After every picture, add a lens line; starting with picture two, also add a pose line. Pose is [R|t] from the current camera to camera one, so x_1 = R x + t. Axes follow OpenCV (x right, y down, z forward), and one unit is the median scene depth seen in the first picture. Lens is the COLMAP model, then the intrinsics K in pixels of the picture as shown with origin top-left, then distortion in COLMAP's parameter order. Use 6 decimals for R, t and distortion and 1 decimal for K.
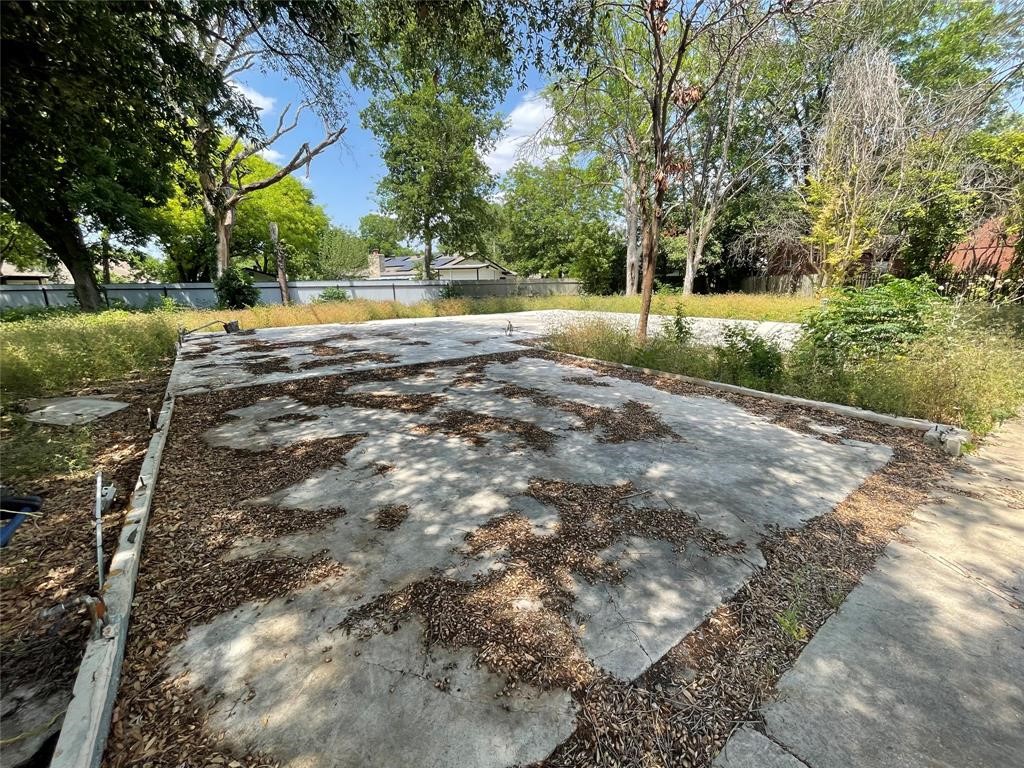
lens RADIAL K [[418.0, 0, 508.6], [0, 418.0, 379.3], [0, 0, 1]] dist [-0.014416, -0.000073]
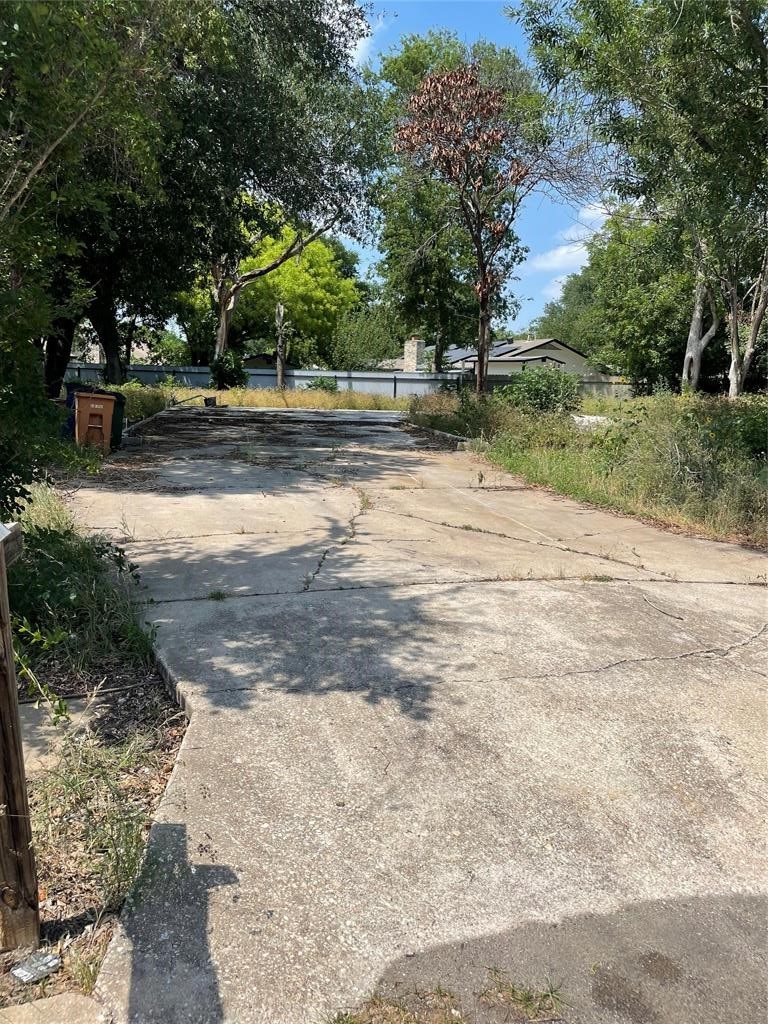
lens RADIAL K [[769.0, 0, 385.8], [0, 769.0, 513.6], [0, 0, 1]] dist [0.010729, 0.000319]
pose [[0.905899, 0.108539, -0.409348, 0.376835], [-0.137844, 0.989534, -0.042678, 0.113668], [0.400432, 0.095088, 0.911380, -0.396553]]
